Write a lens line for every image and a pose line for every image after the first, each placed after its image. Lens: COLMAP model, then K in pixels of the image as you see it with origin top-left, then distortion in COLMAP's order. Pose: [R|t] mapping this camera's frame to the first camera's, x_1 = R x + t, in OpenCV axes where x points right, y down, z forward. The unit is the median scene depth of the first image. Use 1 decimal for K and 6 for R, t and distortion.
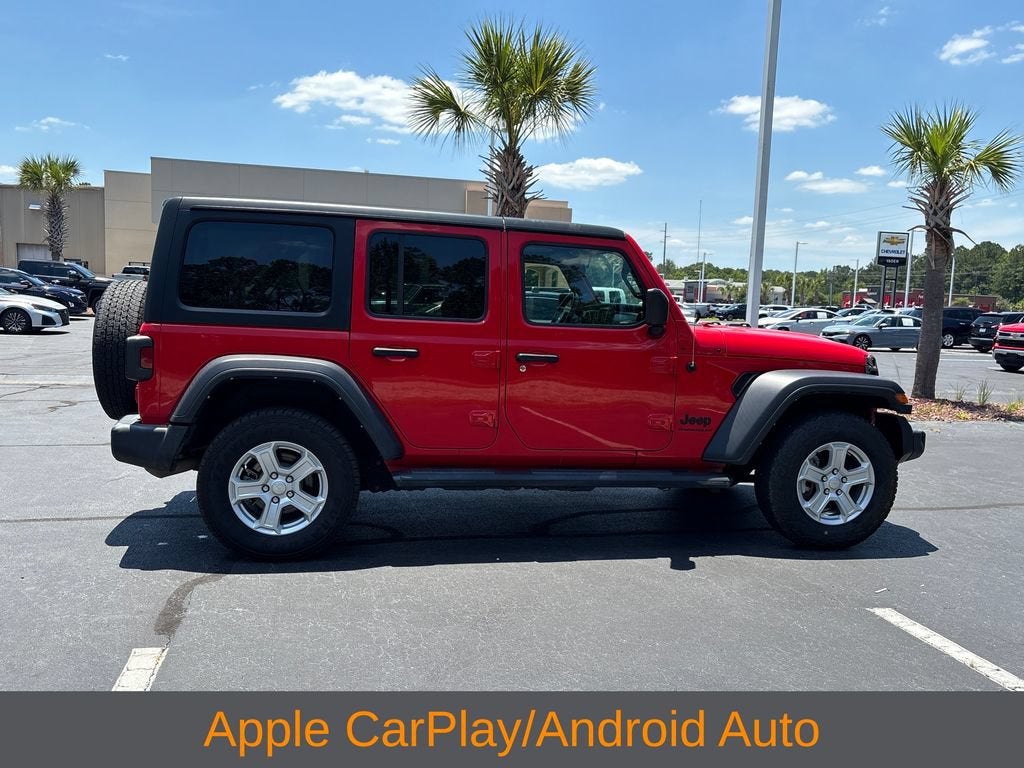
lens RADIAL K [[854.9, 0, 512.0], [0, 854.9, 384.0], [0, 0, 1]] dist [0.021931, -0.000606]
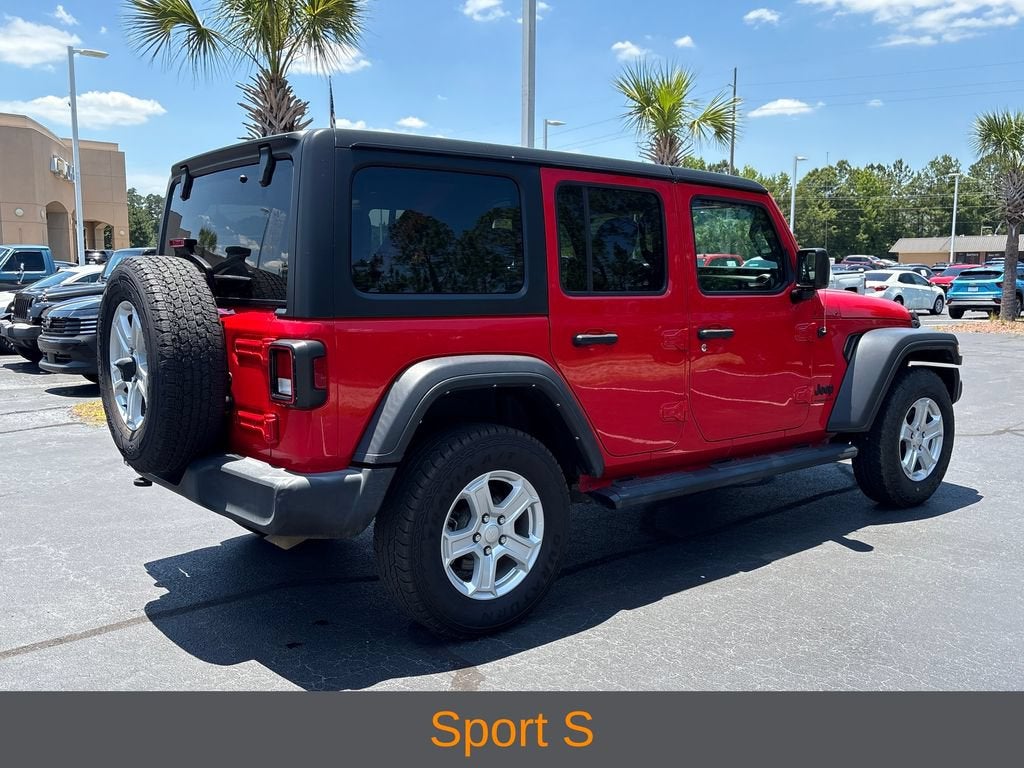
lens RADIAL K [[933.0, 0, 507.6], [0, 933.0, 362.2], [0, 0, 1]] dist [0.014688, -0.013560]
pose [[0.882973, -0.078401, 0.462830, -0.591762], [0.068316, 0.996919, 0.038542, -0.053086], [-0.464426, -0.002413, 0.885609, 0.274142]]
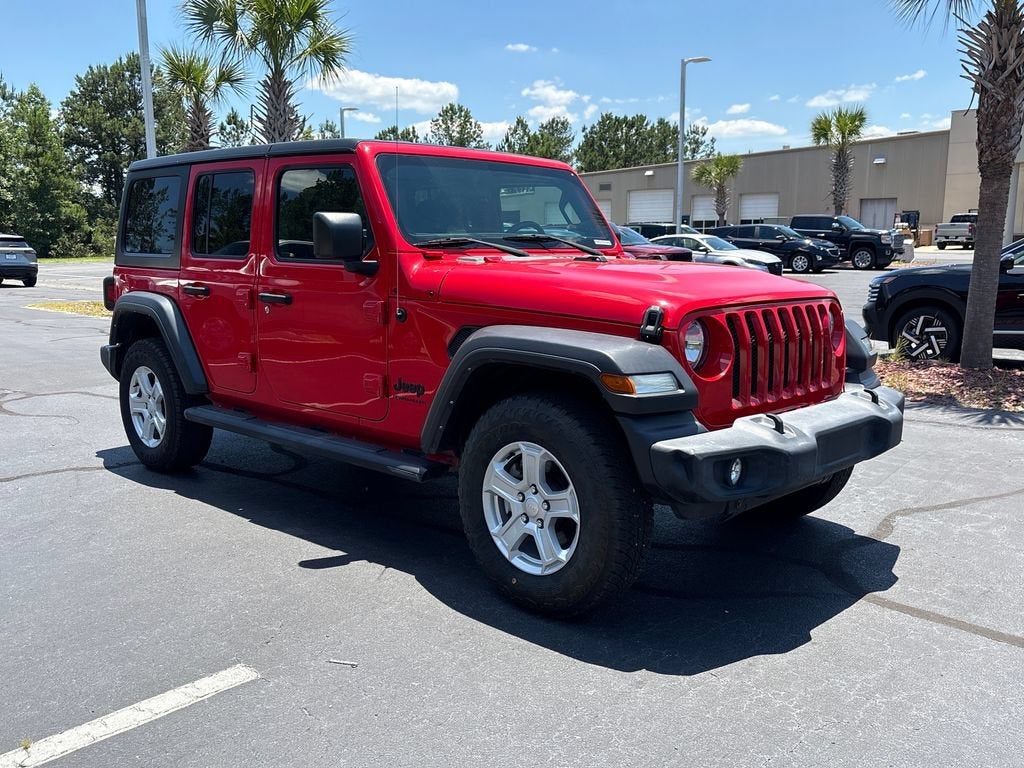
lens RADIAL K [[903.7, 0, 512.0], [0, 903.7, 384.0], [0, 0, 1]] dist [0.003723, -0.004737]
pose [[0.578976, 0.086350, -0.810759, 0.959207], [-0.049358, 0.996264, 0.070860, -0.020389], [0.813849, -0.001009, 0.581075, 0.656171]]
